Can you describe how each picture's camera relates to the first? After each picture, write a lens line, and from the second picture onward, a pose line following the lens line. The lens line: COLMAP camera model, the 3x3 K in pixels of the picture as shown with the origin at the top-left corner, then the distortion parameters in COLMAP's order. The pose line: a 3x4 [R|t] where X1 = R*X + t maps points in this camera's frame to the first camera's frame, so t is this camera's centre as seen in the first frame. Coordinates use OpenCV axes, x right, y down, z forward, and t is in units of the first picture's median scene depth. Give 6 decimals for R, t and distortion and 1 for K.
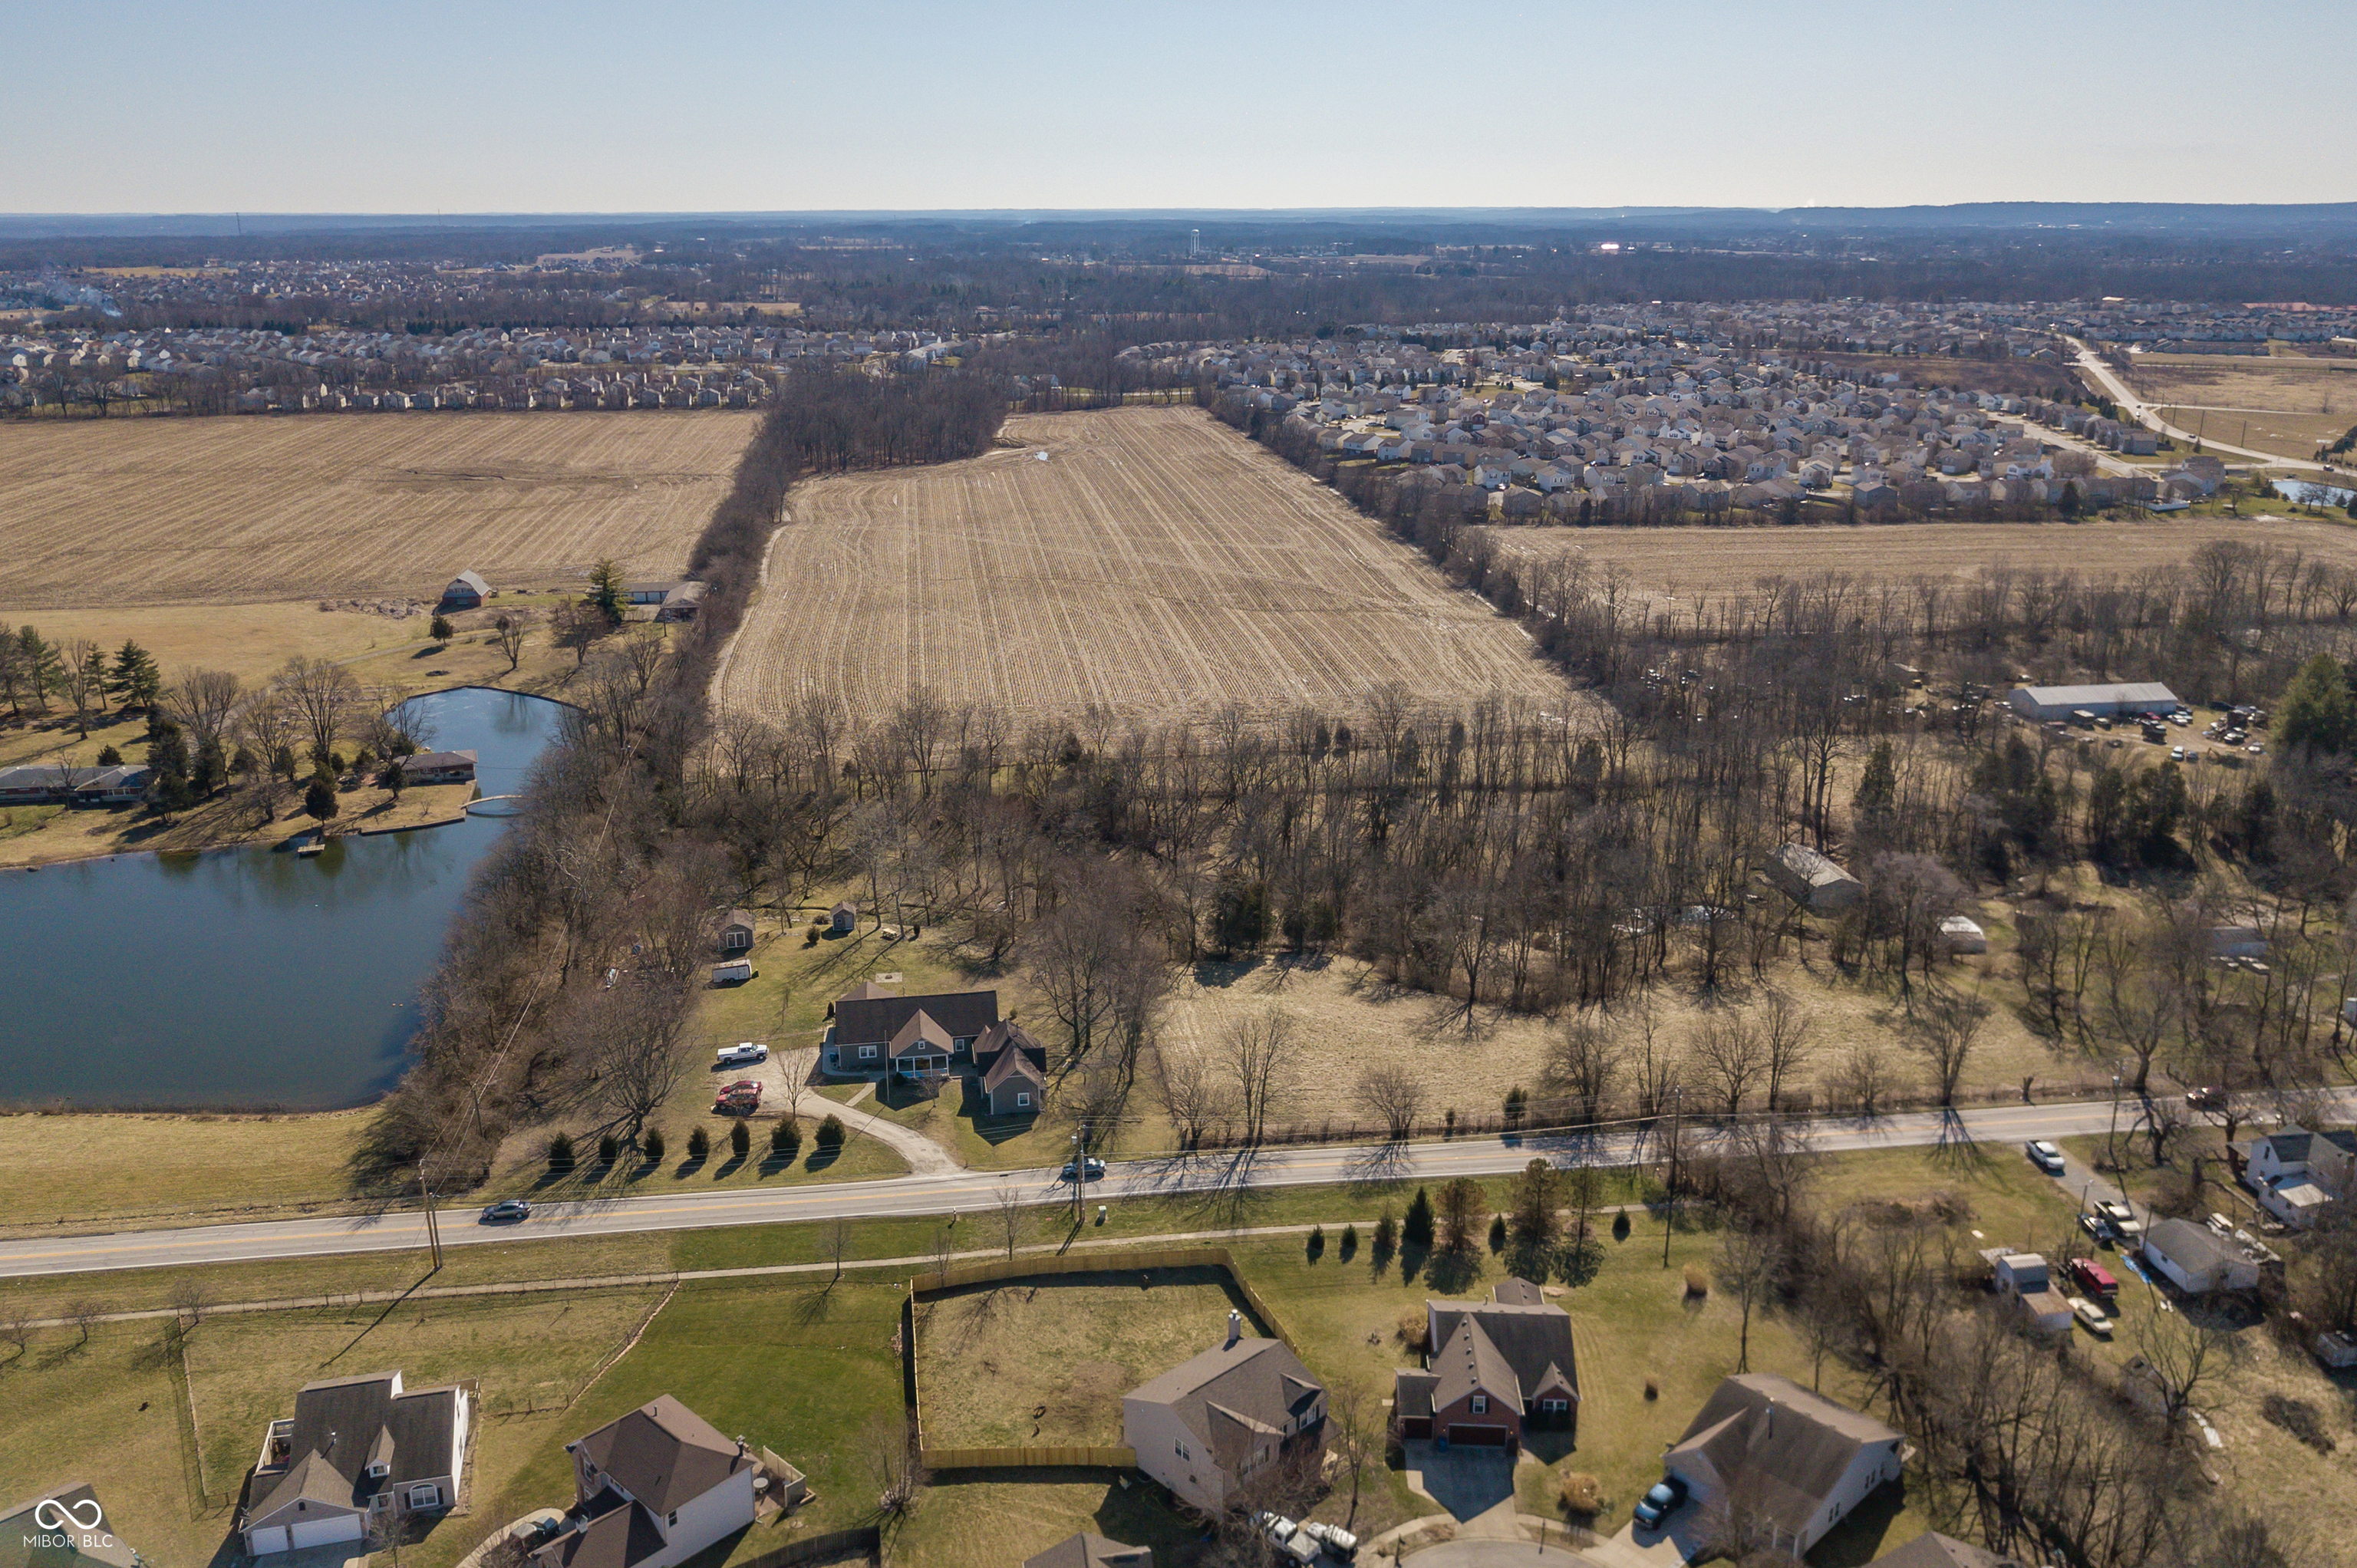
lens RADIAL K [[1863.4, 0, 1146.1], [0, 1863.4, 778.8], [0, 0, 1]] dist [-0.000695, -0.003790]
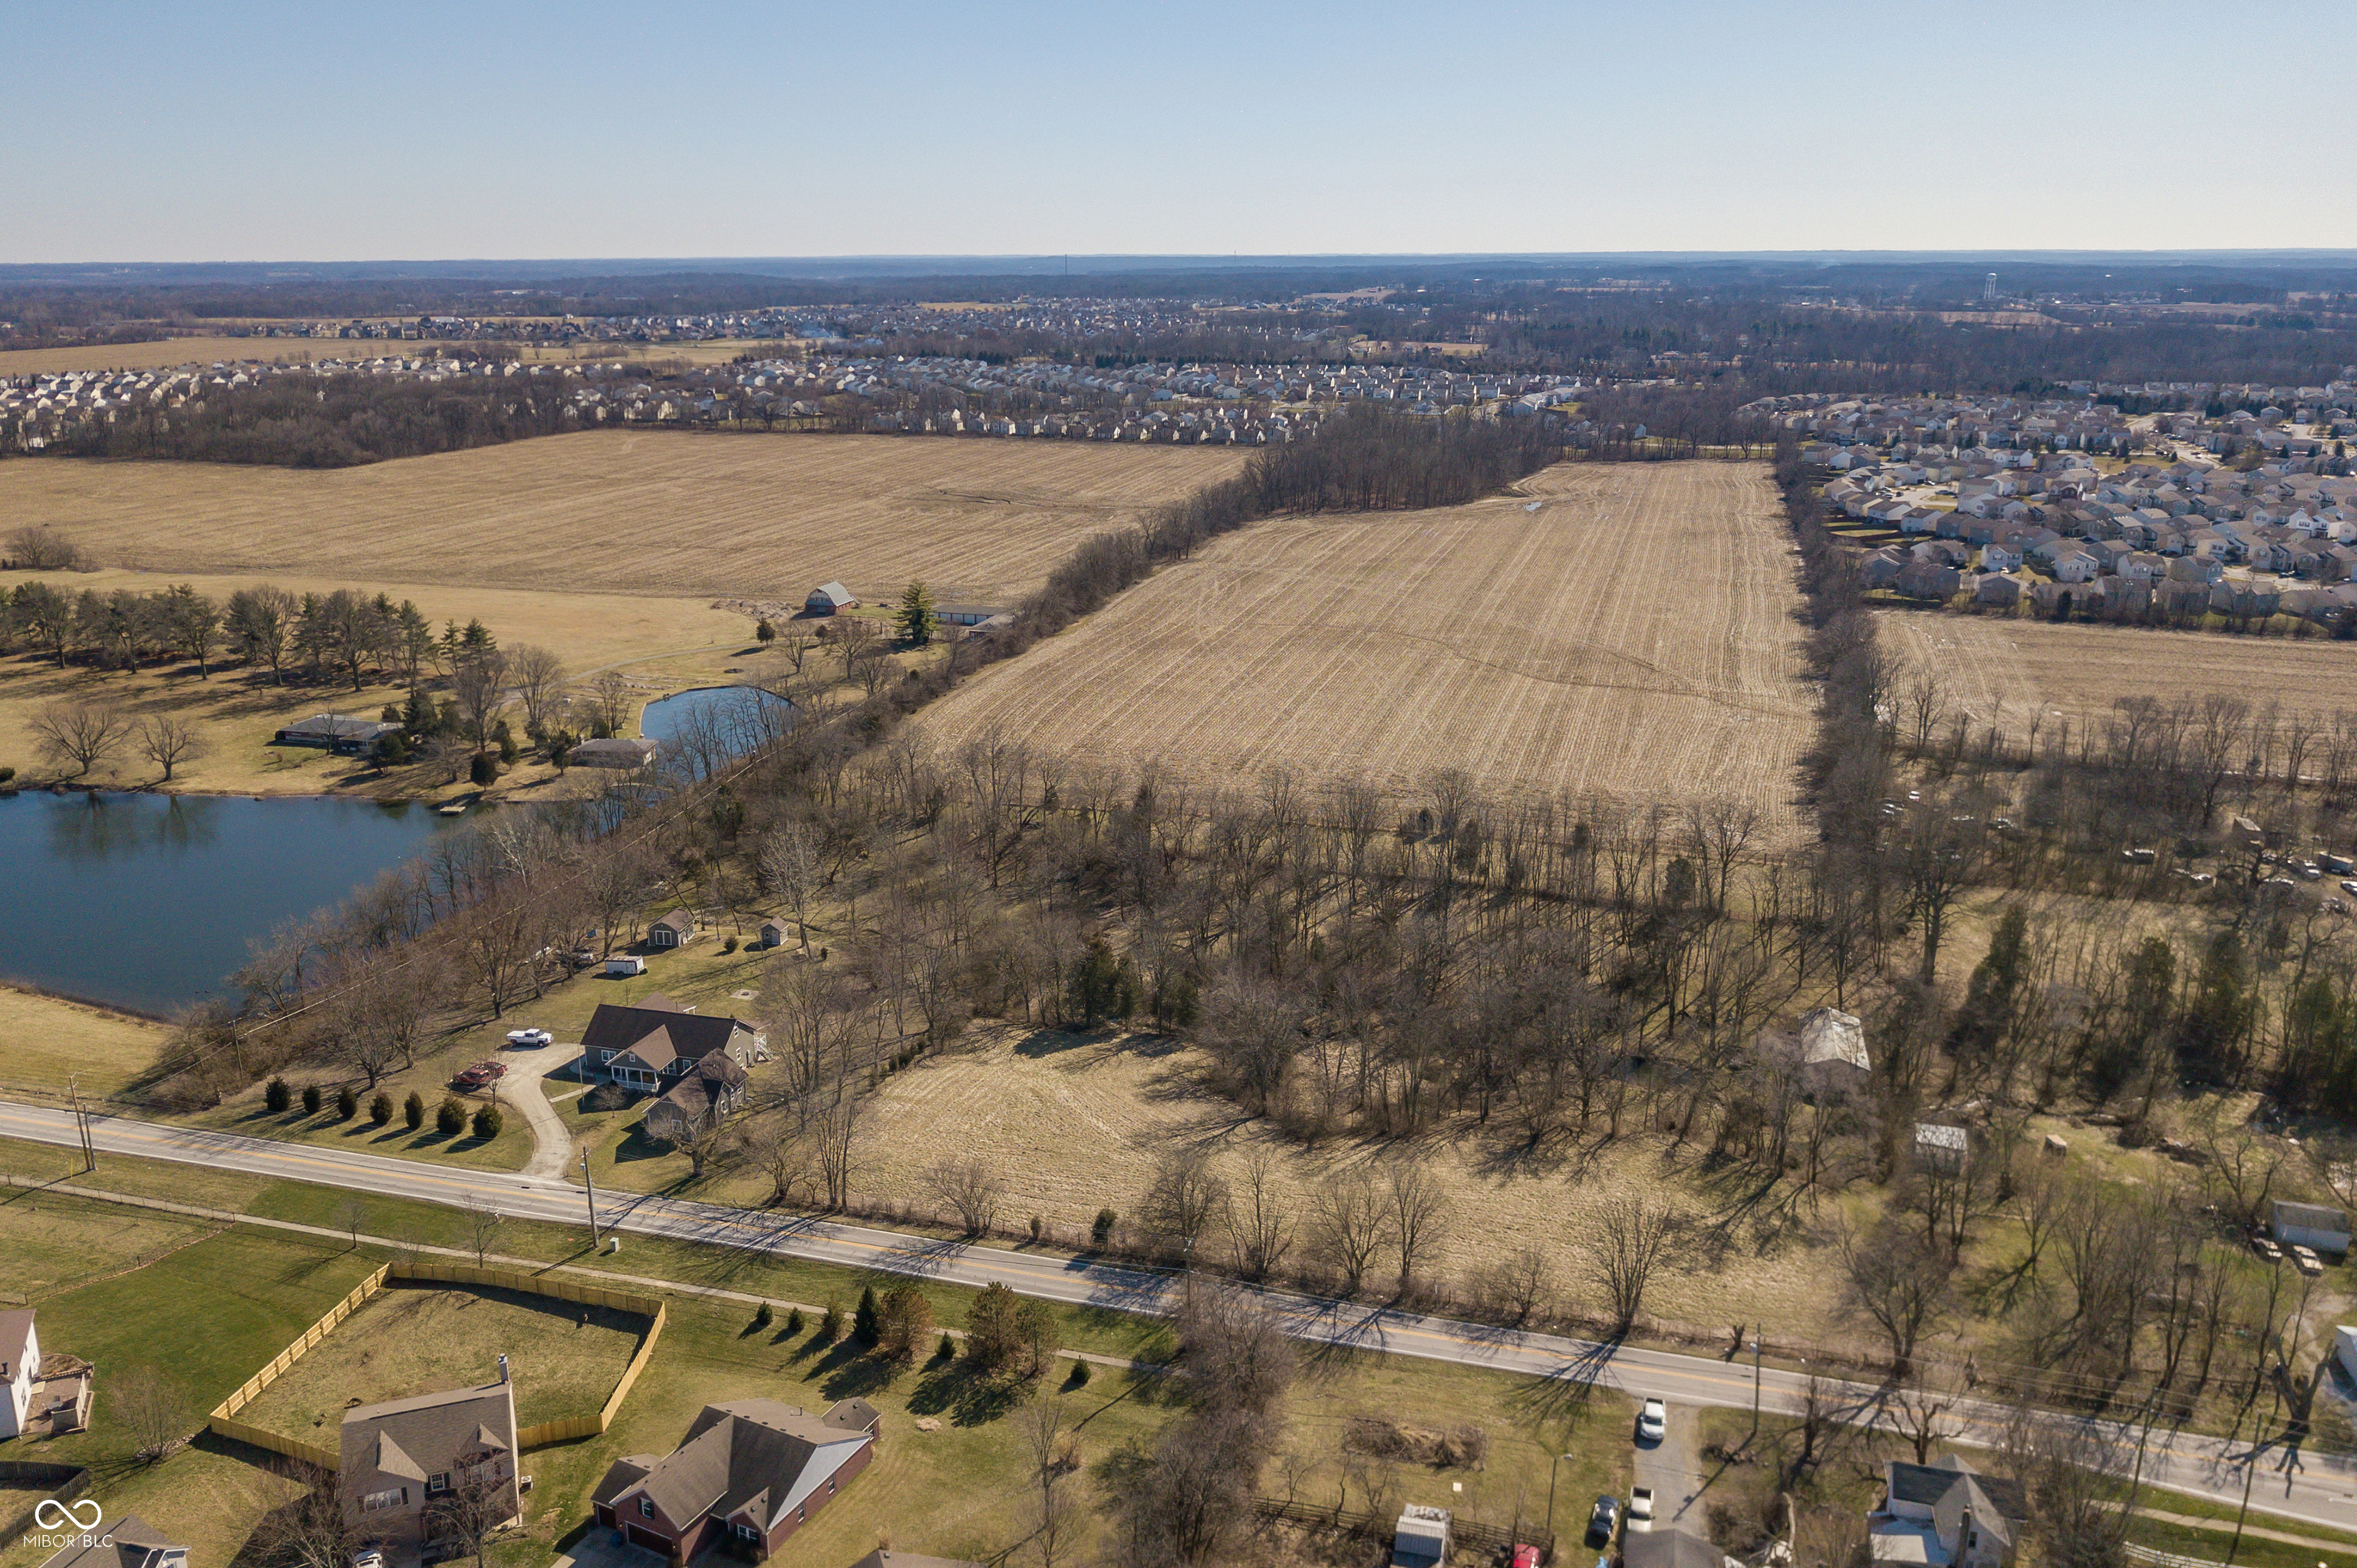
lens RADIAL K [[1863.4, 0, 1146.1], [0, 1863.4, 778.8], [0, 0, 1]] dist [-0.000695, -0.003790]
pose [[0.914661, 0.109883, -0.389001, 0.462763], [-0.117797, 0.993031, 0.003531, -0.042656], [0.386678, 0.042593, 0.921231, 0.127031]]
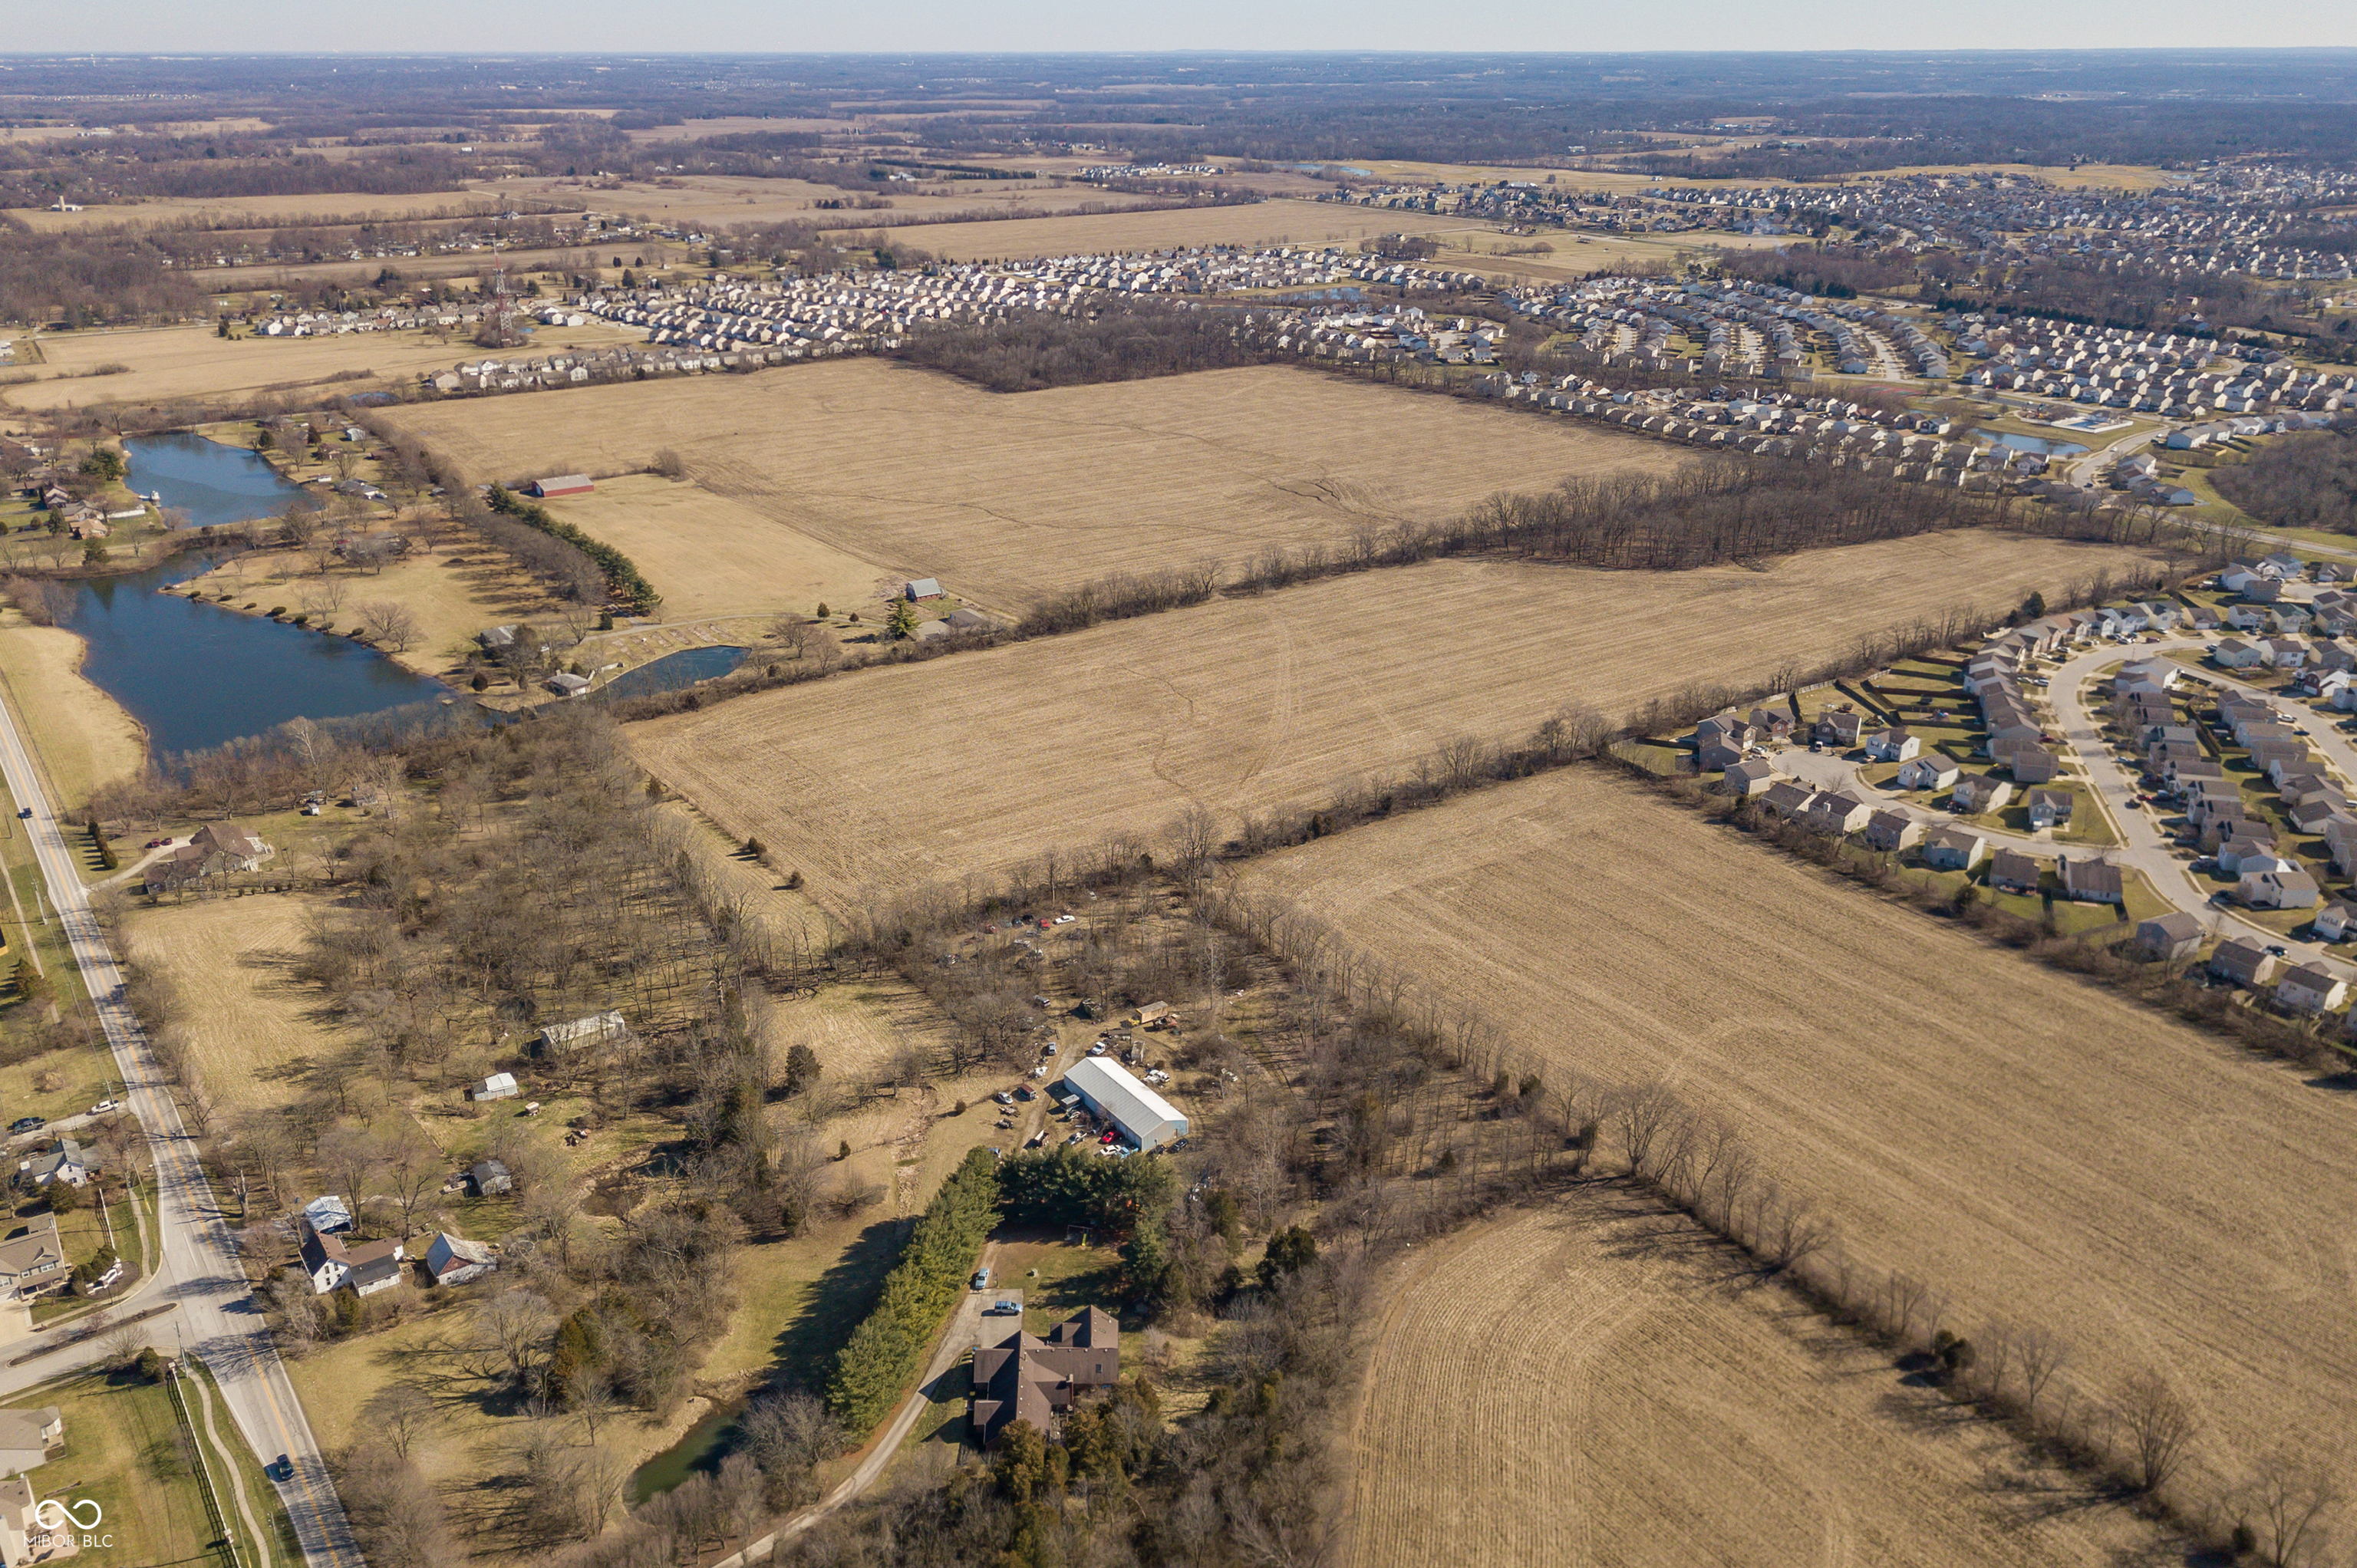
lens RADIAL K [[1863.4, 0, 1146.1], [0, 1863.4, 778.8], [0, 0, 1]] dist [-0.000695, -0.003790]
pose [[0.449415, 0.333136, -0.828882, 1.989650], [-0.264764, 0.935847, 0.232573, -0.687957], [0.853186, 0.114936, 0.508786, 0.736162]]
